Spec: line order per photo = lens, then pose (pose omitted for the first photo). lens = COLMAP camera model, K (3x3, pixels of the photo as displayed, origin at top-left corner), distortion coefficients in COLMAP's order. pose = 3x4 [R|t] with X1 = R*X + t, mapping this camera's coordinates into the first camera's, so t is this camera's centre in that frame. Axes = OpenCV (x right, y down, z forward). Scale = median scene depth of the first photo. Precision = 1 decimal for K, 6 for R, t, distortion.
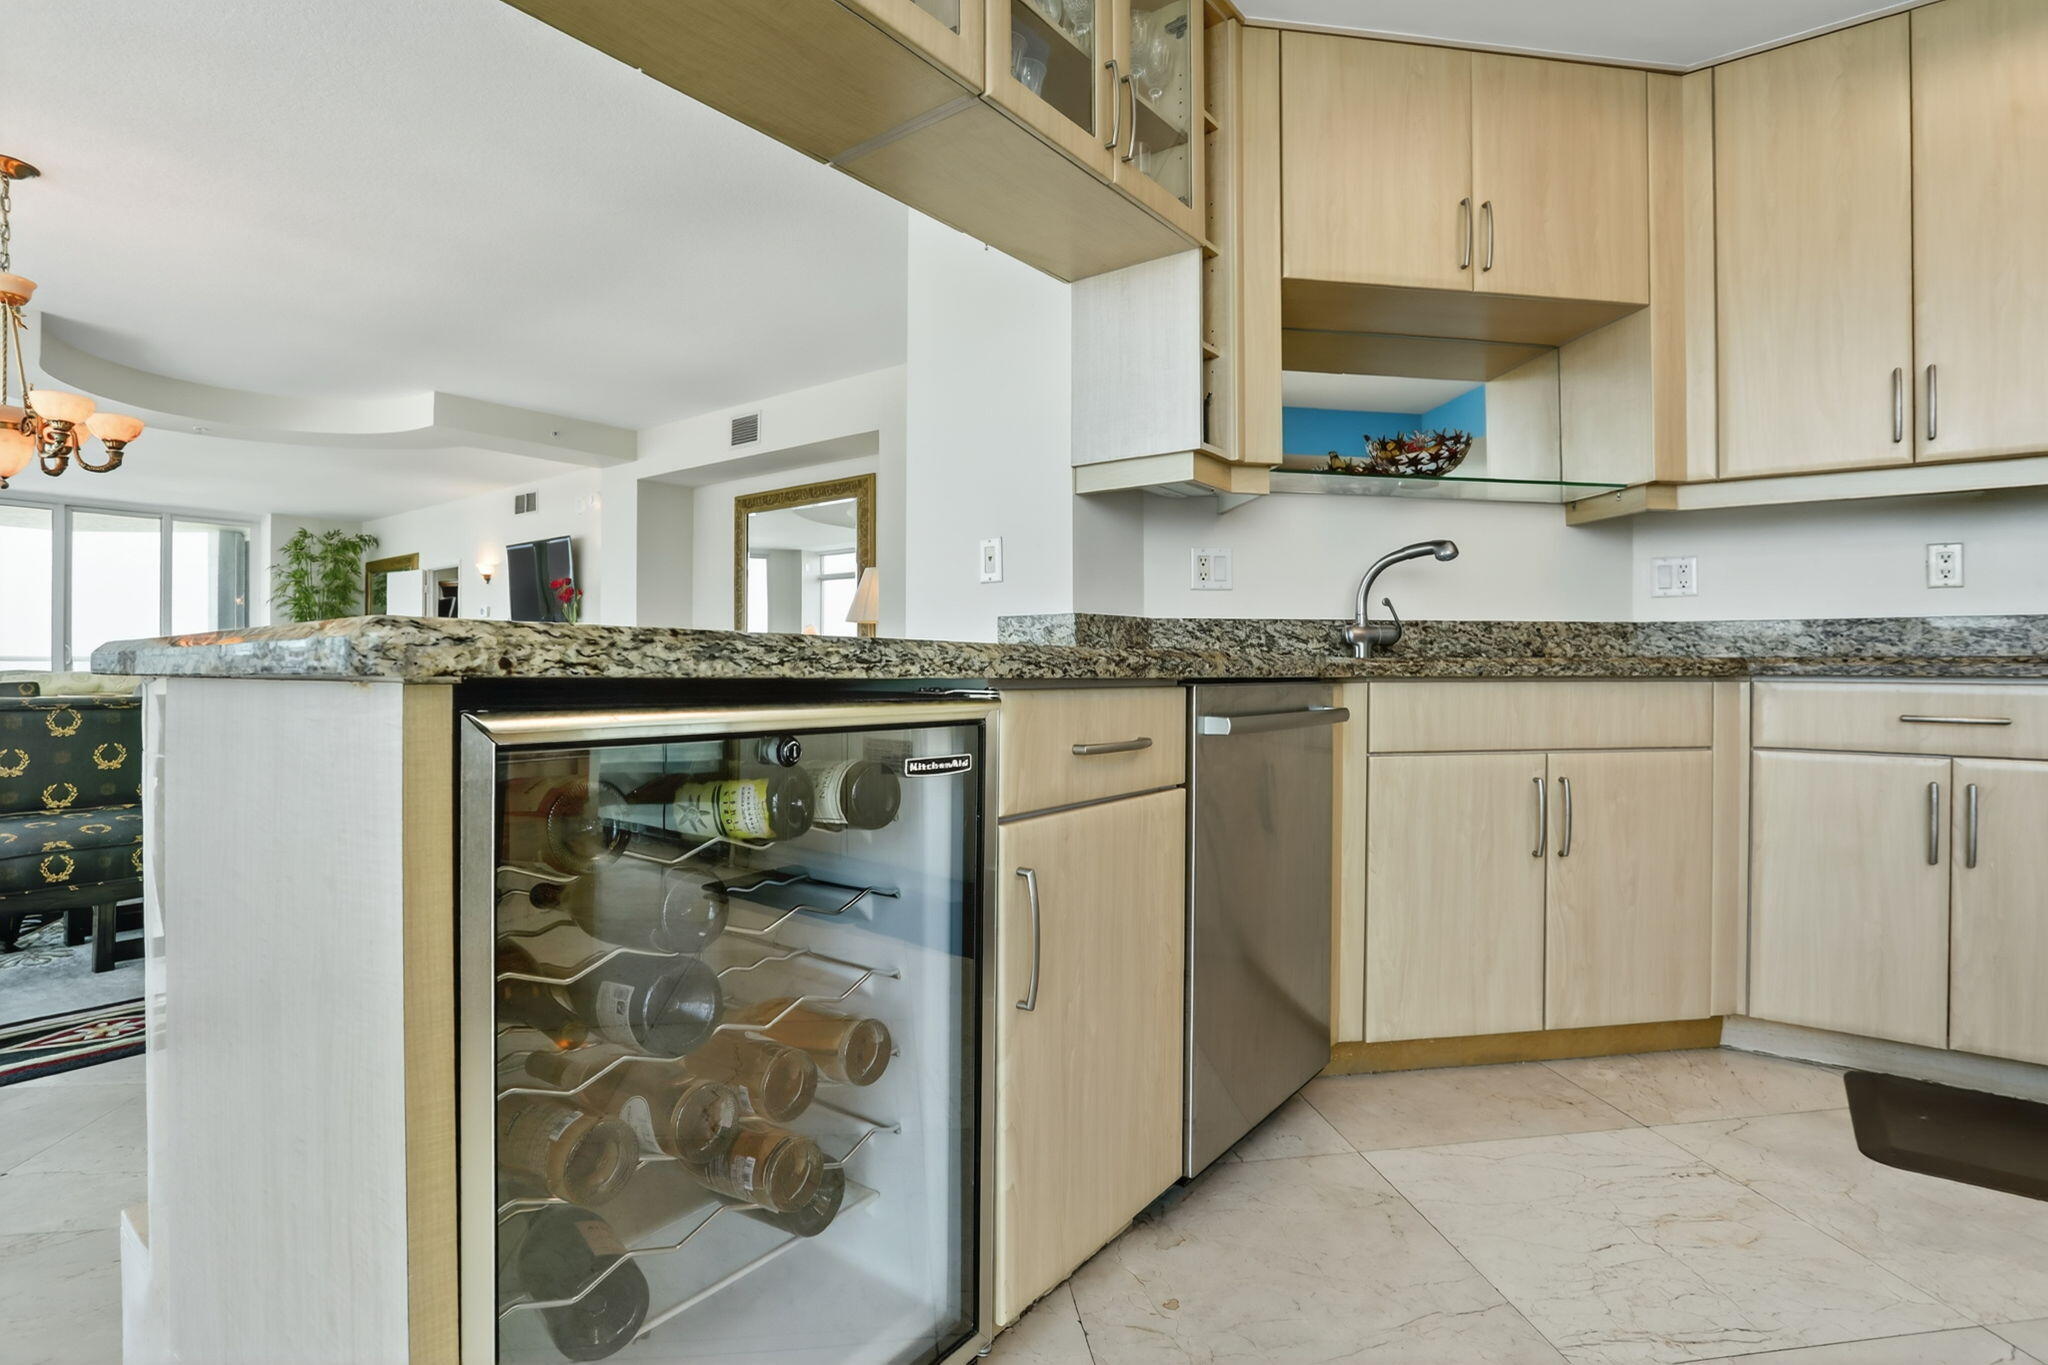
lens RADIAL K [[1006.0, 0, 1016.2], [0, 1006.0, 678.4], [0, 0, 1]] dist [-0.073782, 0.033327]
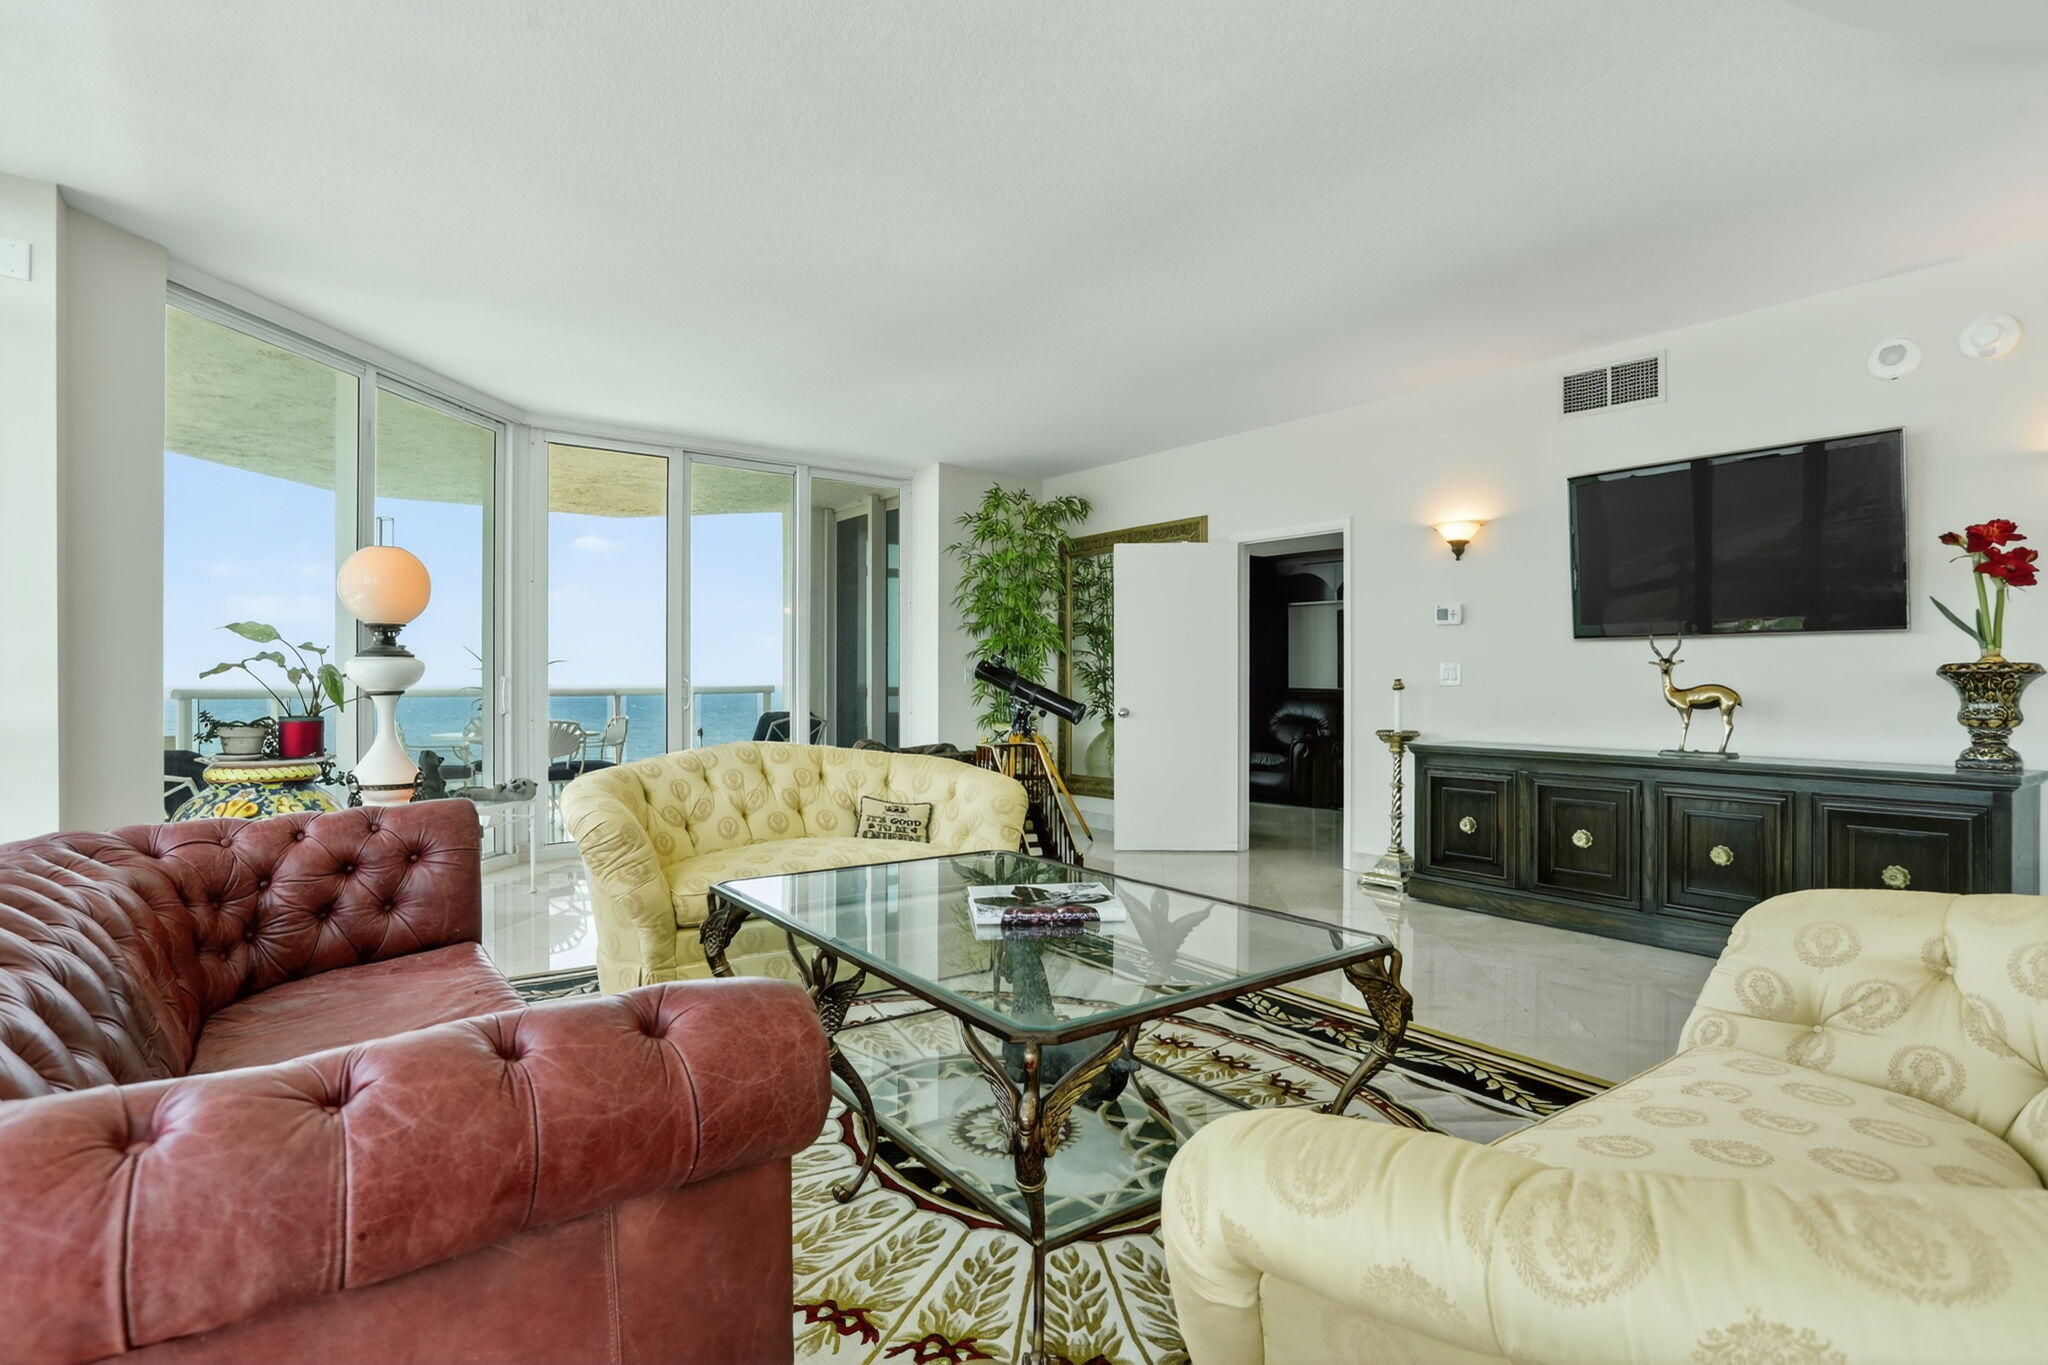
lens RADIAL K [[1006.0, 0, 1016.2], [0, 1006.0, 678.4], [0, 0, 1]] dist [-0.073782, 0.033327]
pose [[0.965293, 0.002660, -0.261156, -2.405832], [-0.006731, 0.999869, -0.014694, -0.103686], [0.261083, 0.015941, 0.965185, 1.745229]]
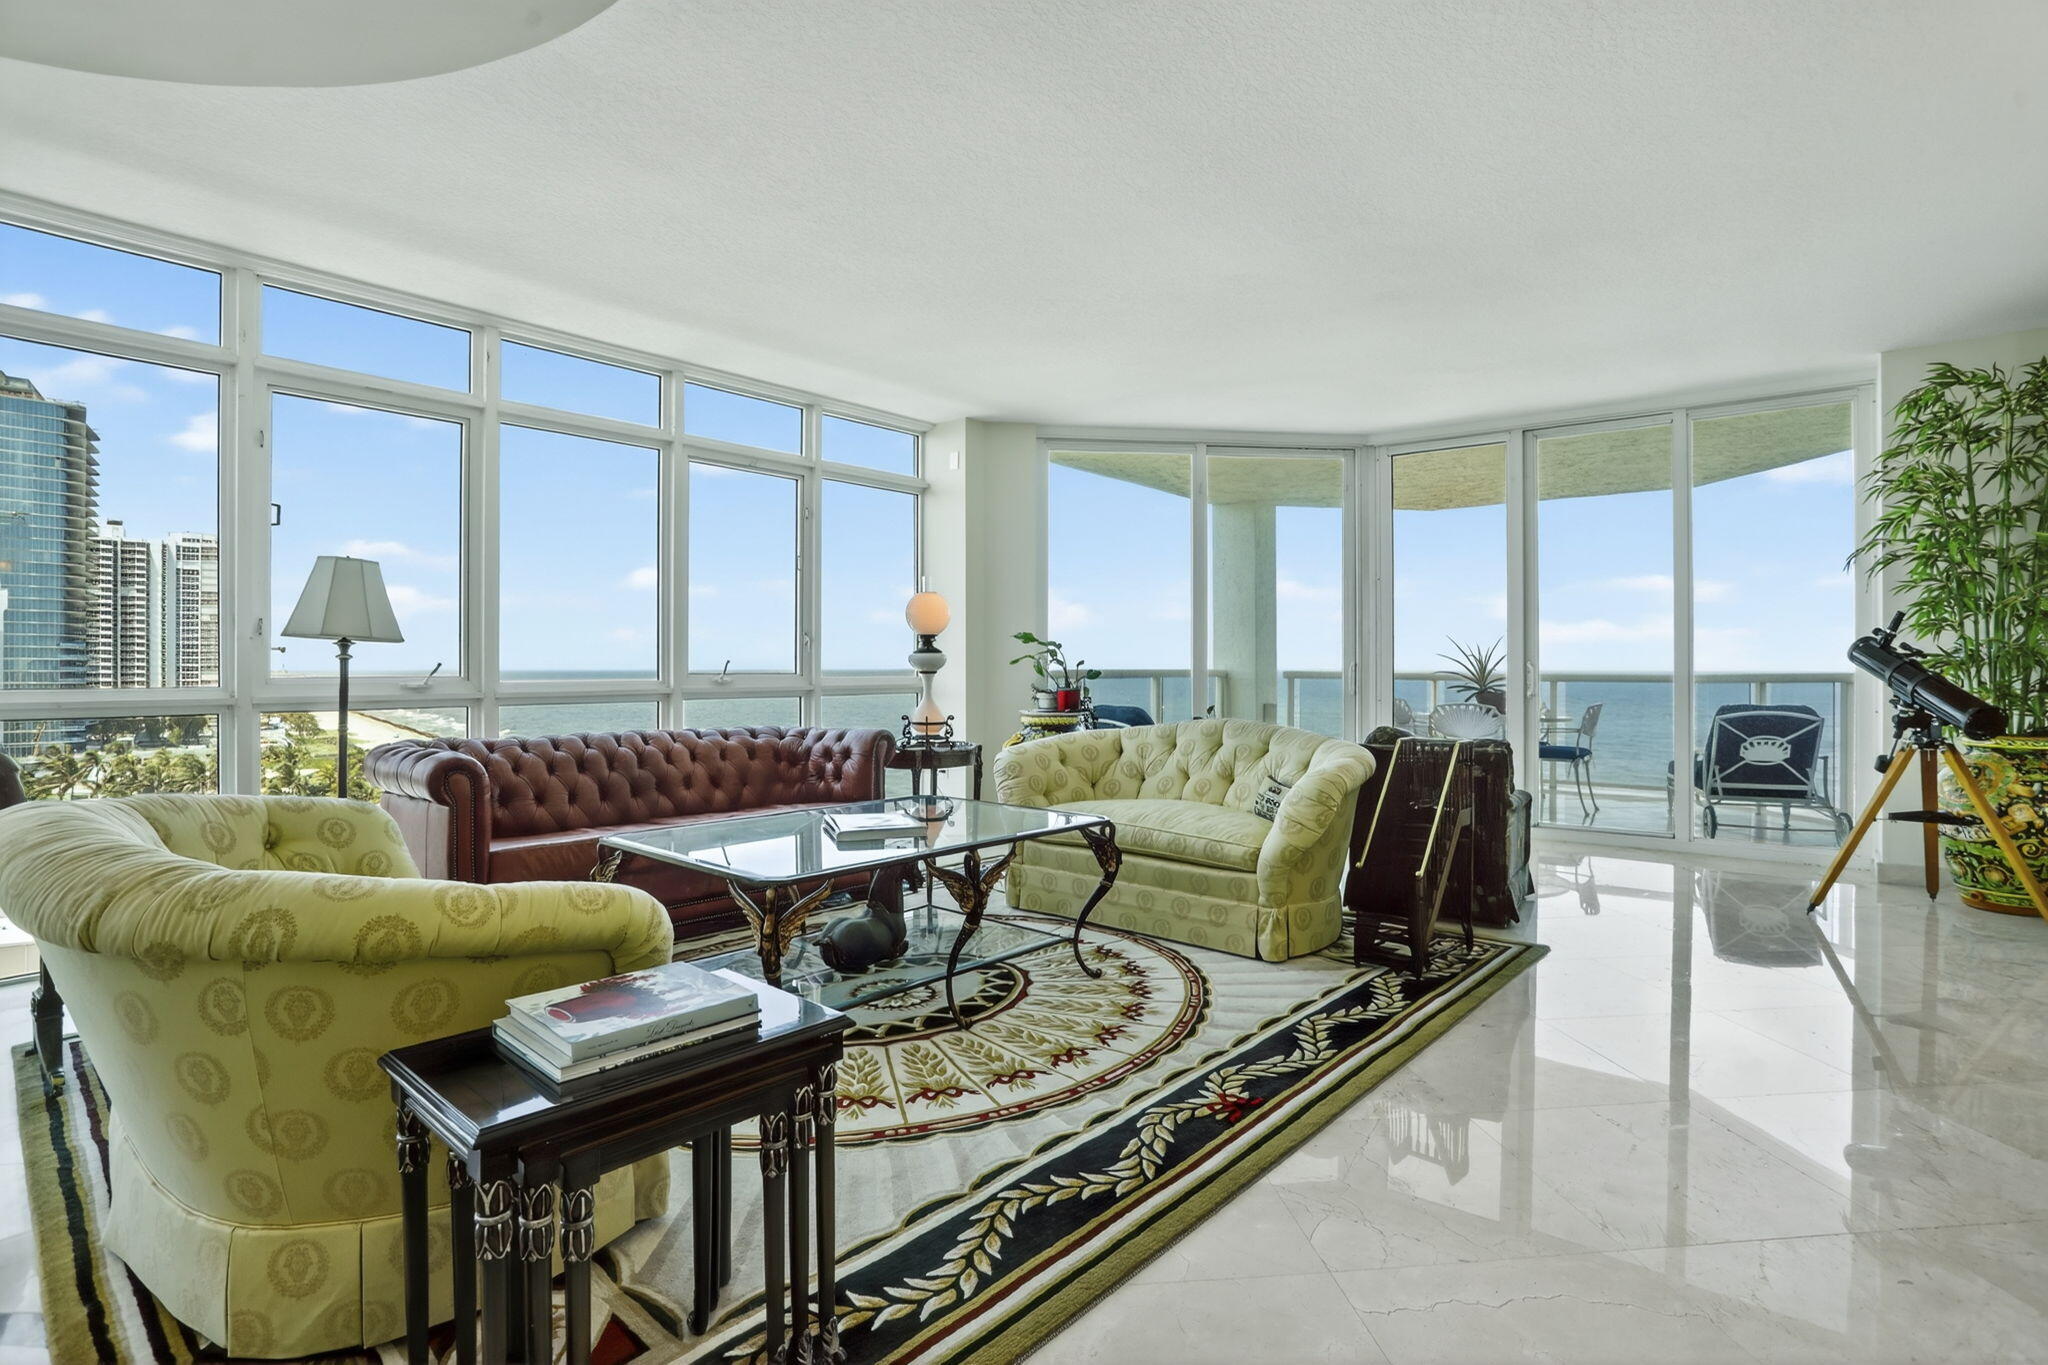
lens RADIAL K [[999.5, 0, 1033.8], [0, 999.5, 667.7], [0, 0, 1]] dist [-0.038967, 0.000721]
pose [[-0.035708, 0.003516, -0.999356, -1.432277], [-0.013235, 0.999904, 0.003991, -0.118368], [0.999275, 0.013369, -0.035658, 2.818910]]
